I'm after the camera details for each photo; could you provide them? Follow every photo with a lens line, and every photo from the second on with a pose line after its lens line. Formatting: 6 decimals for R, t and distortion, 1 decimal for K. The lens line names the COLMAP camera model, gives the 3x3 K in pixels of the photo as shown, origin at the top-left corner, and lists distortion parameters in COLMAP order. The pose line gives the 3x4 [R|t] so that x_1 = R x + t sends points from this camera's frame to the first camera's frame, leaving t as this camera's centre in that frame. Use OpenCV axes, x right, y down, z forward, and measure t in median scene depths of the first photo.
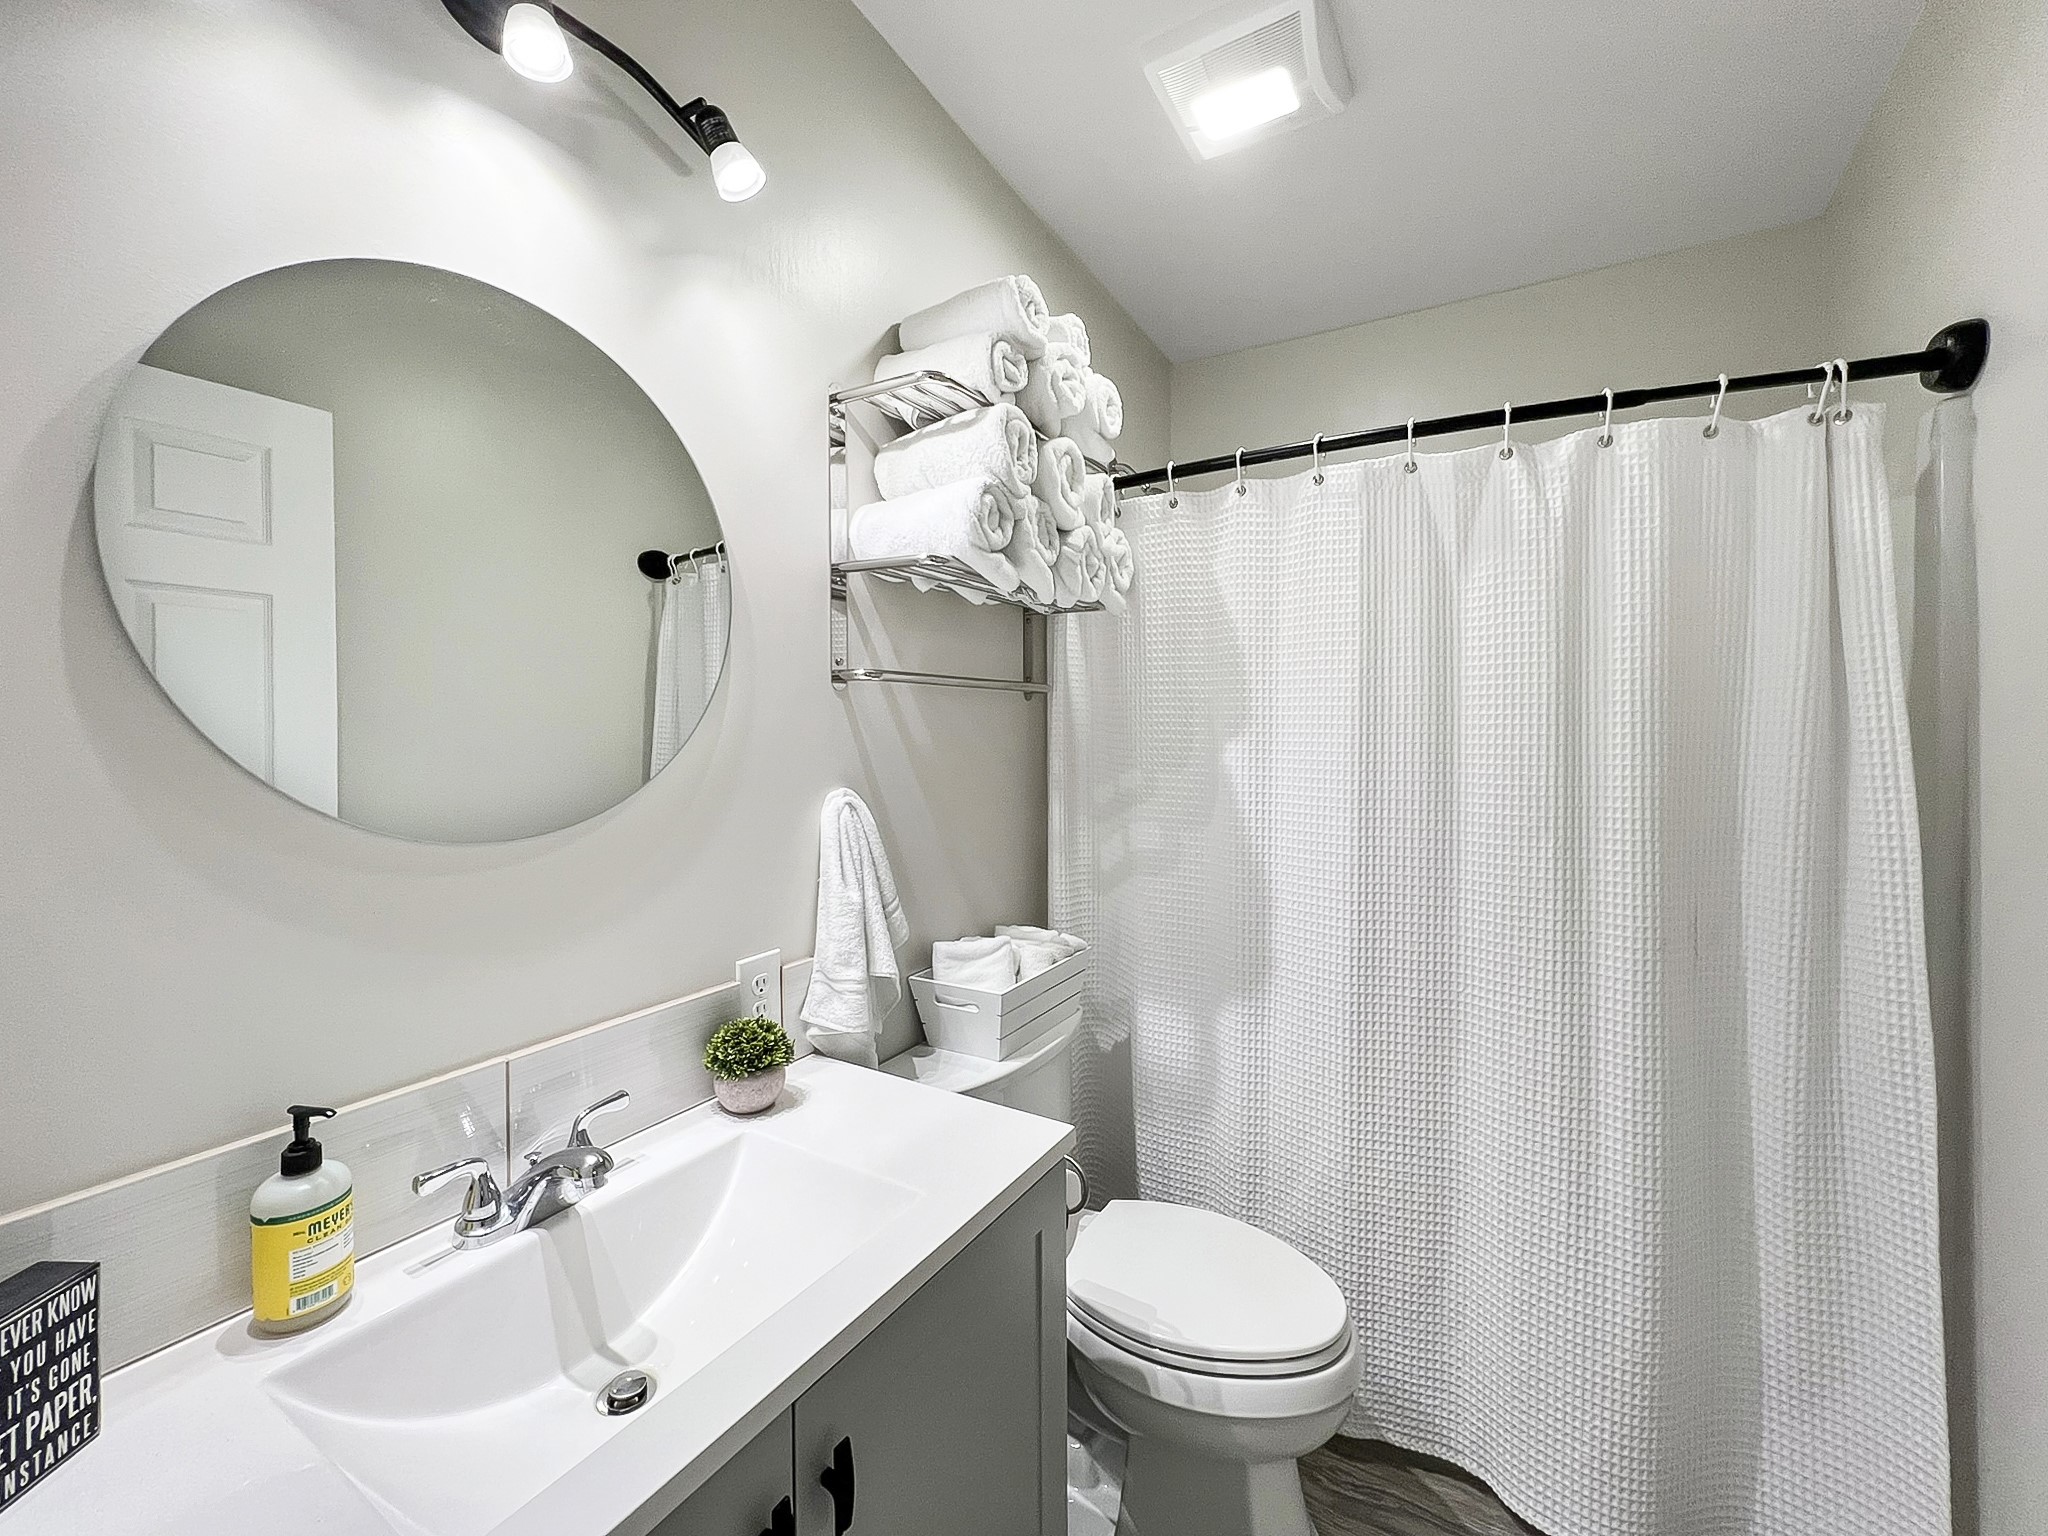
lens RADIAL K [[833.5, 0, 1025.3], [0, 833.5, 746.5], [0, 0, 1]] dist [0.001123, 0.000184]
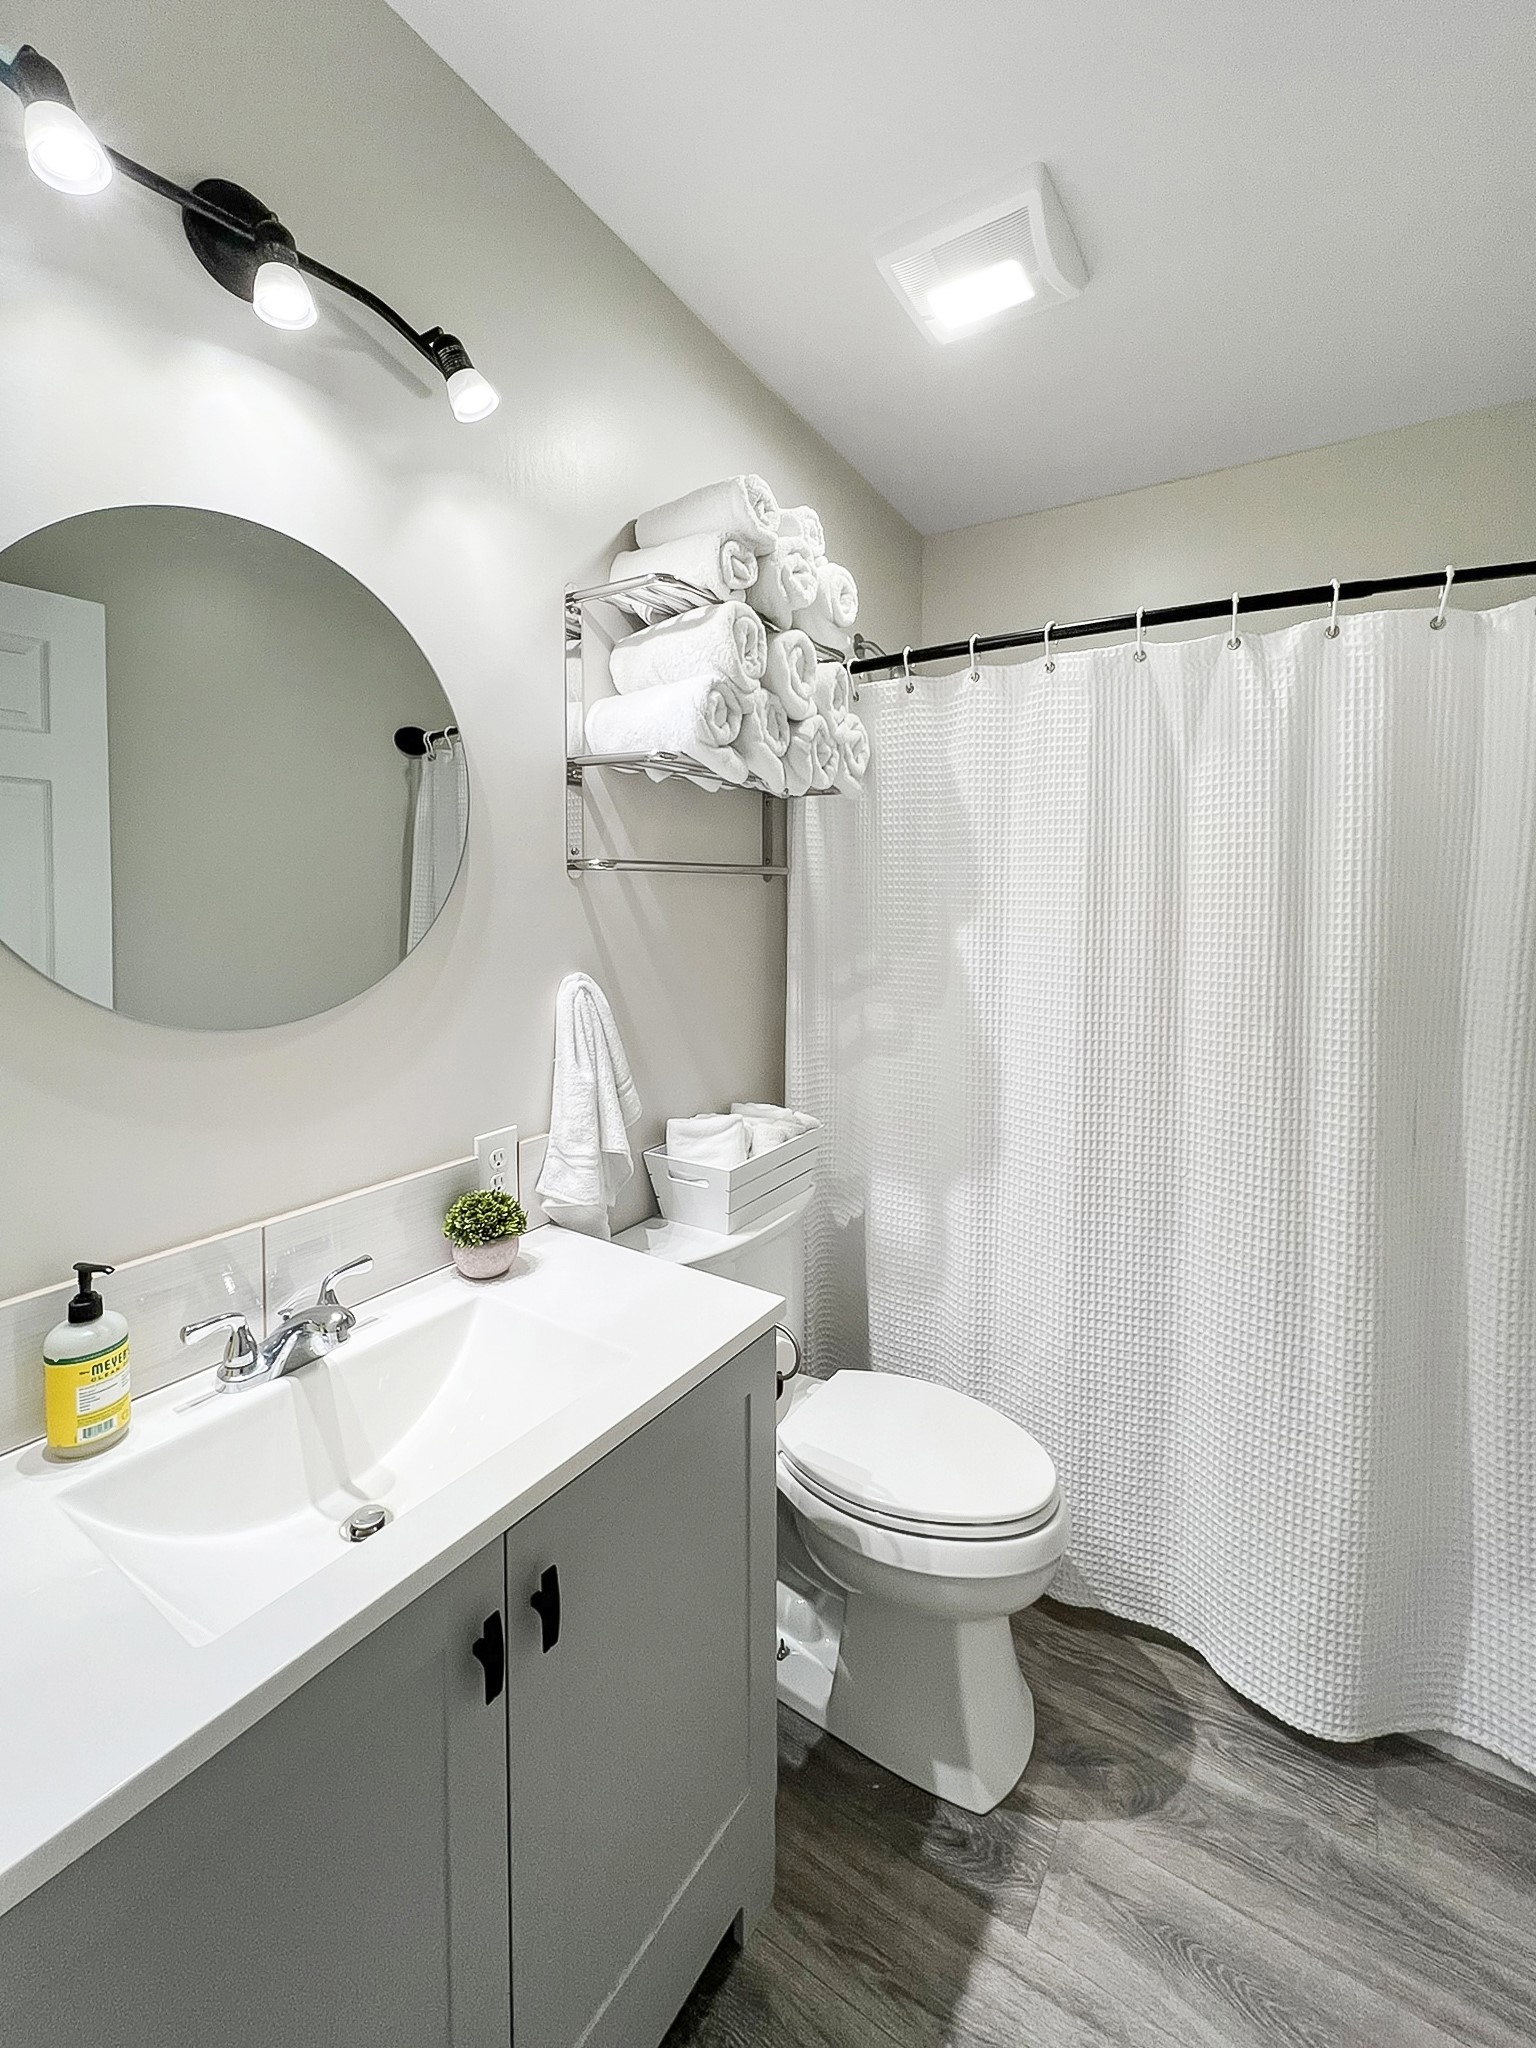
lens RADIAL K [[872.0, 0, 767.6], [0, 872.0, 918.8], [0, 0, 1]] dist [0.000055, -0.000100]
pose [[0.998956, 0.004914, -0.045411, 0.068615], [-0.004123, 0.999839, 0.017488, -0.037995], [0.045490, -0.017283, 0.998815, -0.082451]]
